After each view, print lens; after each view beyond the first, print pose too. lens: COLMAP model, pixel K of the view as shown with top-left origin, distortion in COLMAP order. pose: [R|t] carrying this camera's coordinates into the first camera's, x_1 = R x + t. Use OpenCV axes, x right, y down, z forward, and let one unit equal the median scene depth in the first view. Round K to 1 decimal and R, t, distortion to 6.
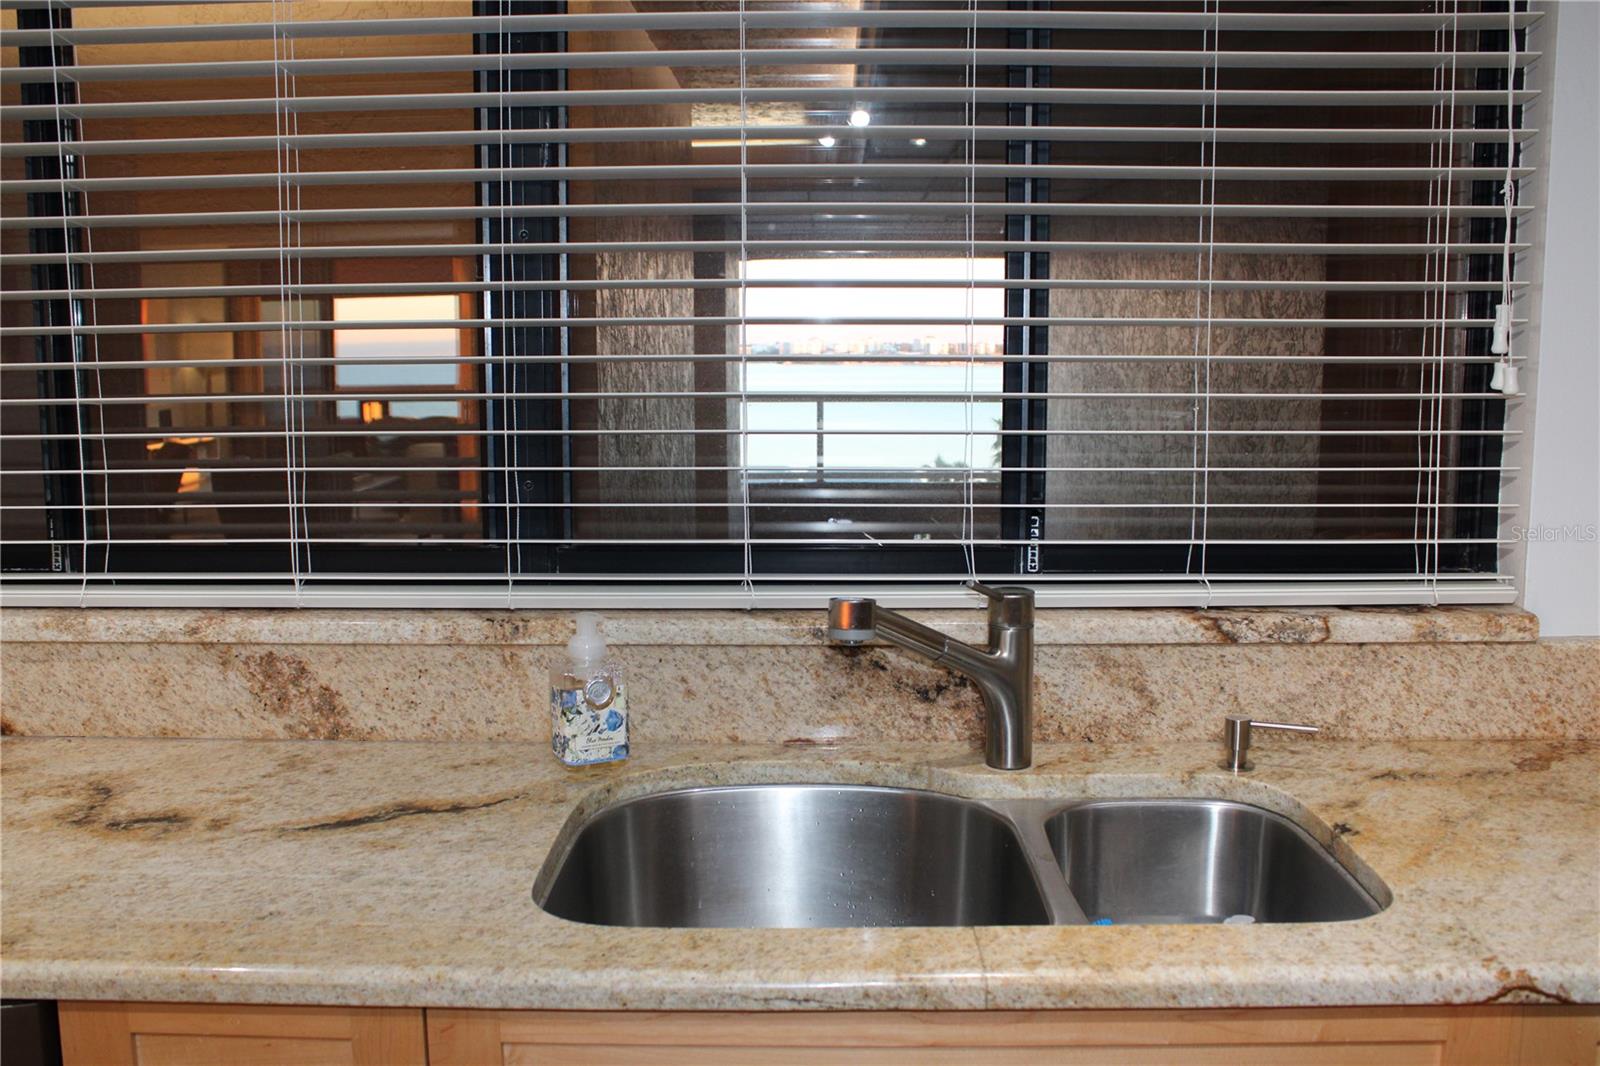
lens RADIAL K [[1430.8, 0, 786.8], [0, 1430.8, 537.4], [0, 0, 1]] dist [-0.151230, 0.143402]
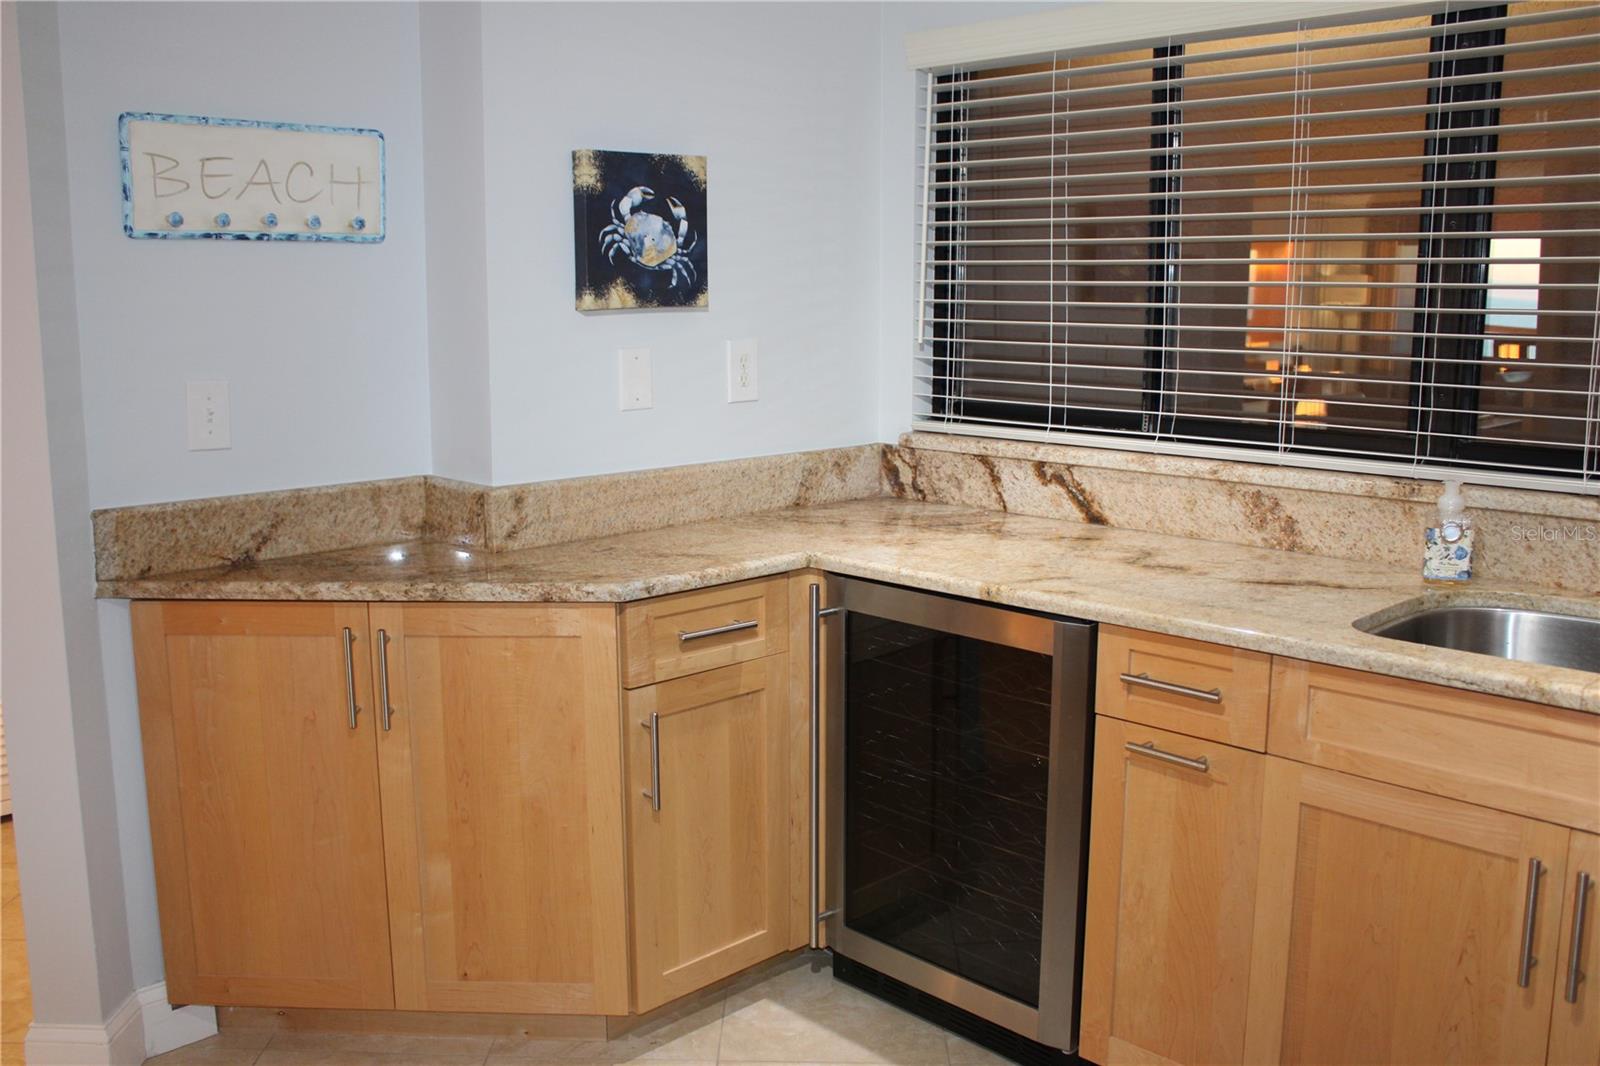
lens RADIAL K [[1430.8, 0, 786.8], [0, 1430.8, 537.4], [0, 0, 1]] dist [-0.151230, 0.143402]
pose [[0.711562, 0.123078, -0.691759, 0.361653], [-0.093289, 0.992371, 0.080604, 0.056188], [0.696403, 0.007178, 0.717616, -0.514455]]
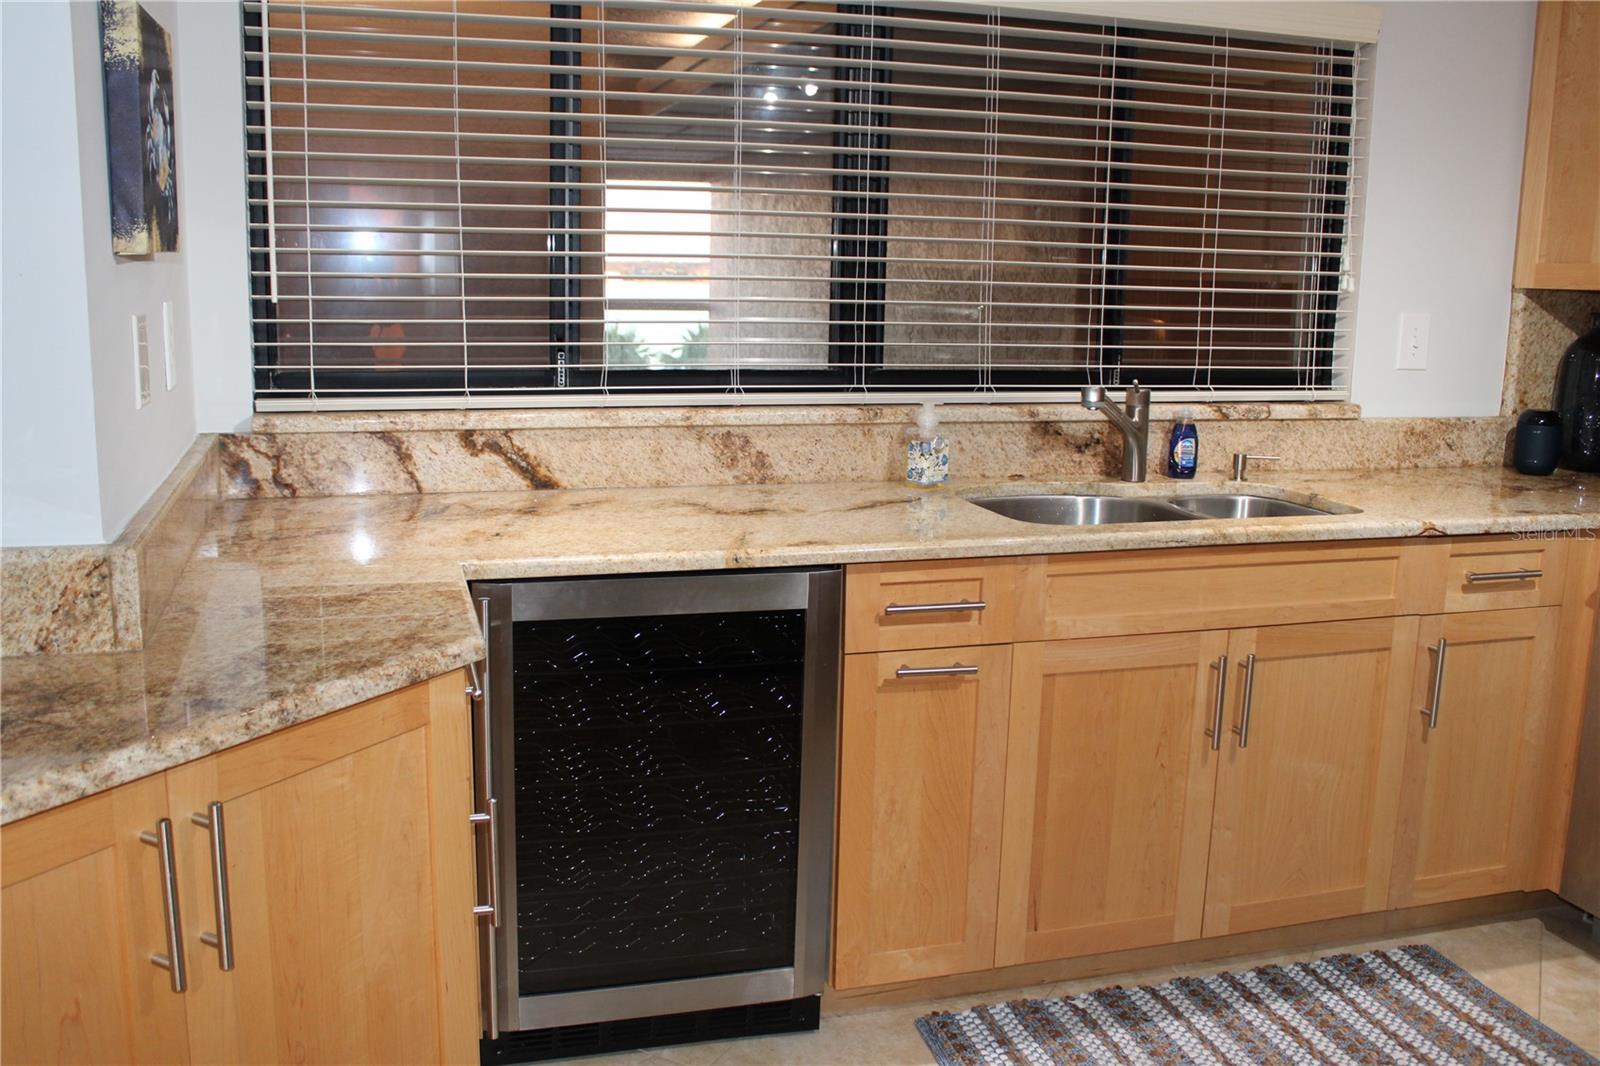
lens RADIAL K [[1430.8, 0, 786.8], [0, 1430.8, 537.4], [0, 0, 1]] dist [-0.151230, 0.143402]
pose [[0.952287, -0.035048, 0.303186, -0.824558], [0.016486, 0.997841, 0.063569, 0.101442], [-0.304760, -0.055537, 0.950809, -0.640095]]
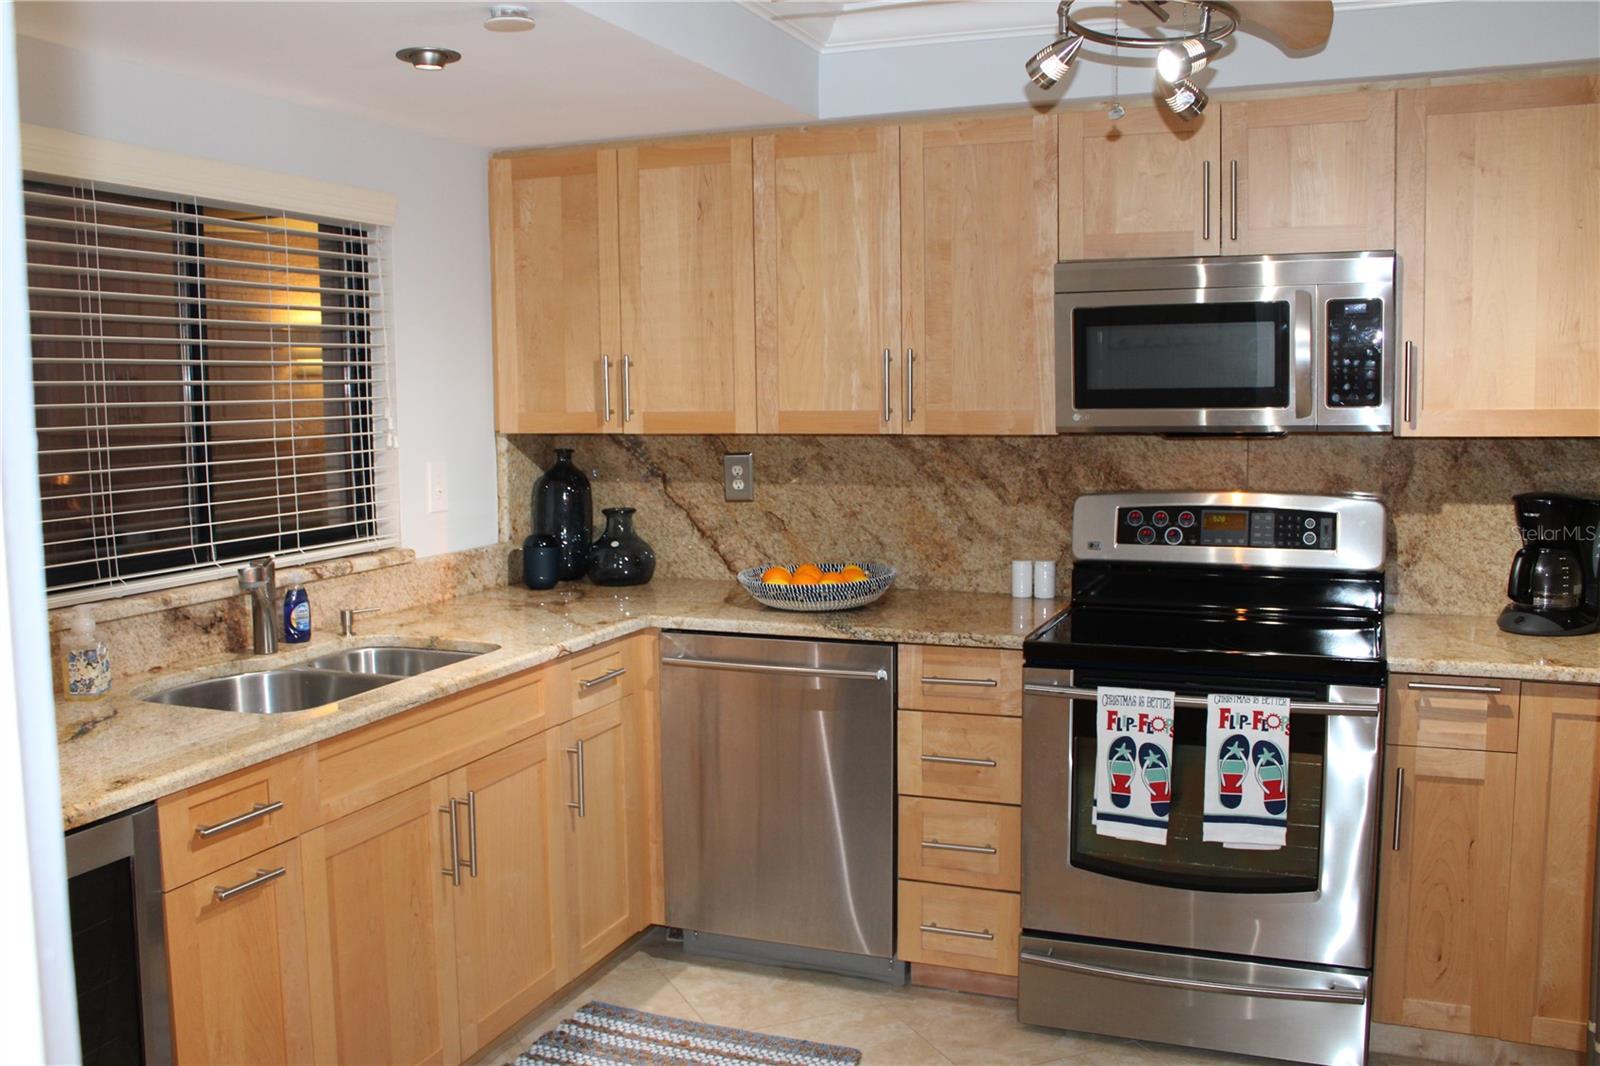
lens RADIAL K [[1430.8, 0, 786.8], [0, 1430.8, 537.4], [0, 0, 1]] dist [-0.151230, 0.143402]
pose [[0.346054, -0.096672, 0.933221, -1.294058], [0.128228, 0.990217, 0.055027, -0.009155], [-0.929410, 0.100623, 0.355065, -0.329359]]
